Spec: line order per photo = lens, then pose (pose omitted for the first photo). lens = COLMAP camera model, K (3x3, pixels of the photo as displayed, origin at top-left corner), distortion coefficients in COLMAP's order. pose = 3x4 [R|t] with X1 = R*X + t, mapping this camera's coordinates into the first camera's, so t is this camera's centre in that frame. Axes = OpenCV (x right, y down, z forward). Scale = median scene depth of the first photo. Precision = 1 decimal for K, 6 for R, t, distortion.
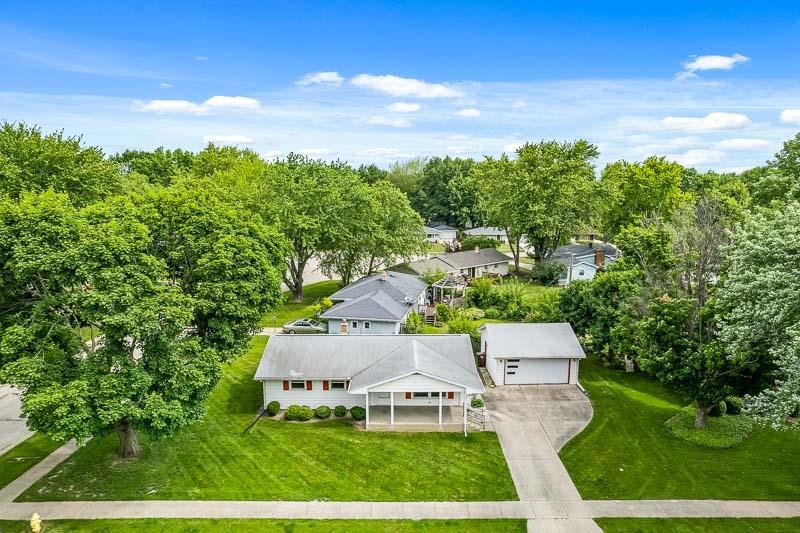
lens RADIAL K [[502.0, 0, 400.0], [0, 502.0, 266.5], [0, 0, 1]] dist [-0.009237, 0.000484]
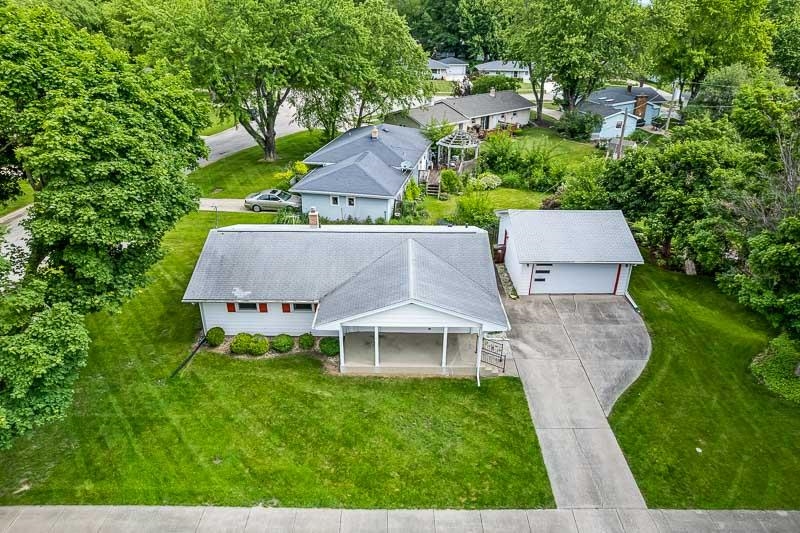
lens RADIAL K [[522.3, 0, 398.7], [0, 522.3, 254.8], [0, 0, 1]] dist [-0.066865, 0.058451]
pose [[0.999945, 0.010330, -0.001926, 0.014406], [-0.009355, 0.958645, 0.284452, -0.047688], [0.004785, -0.284419, 0.958688, 0.309934]]
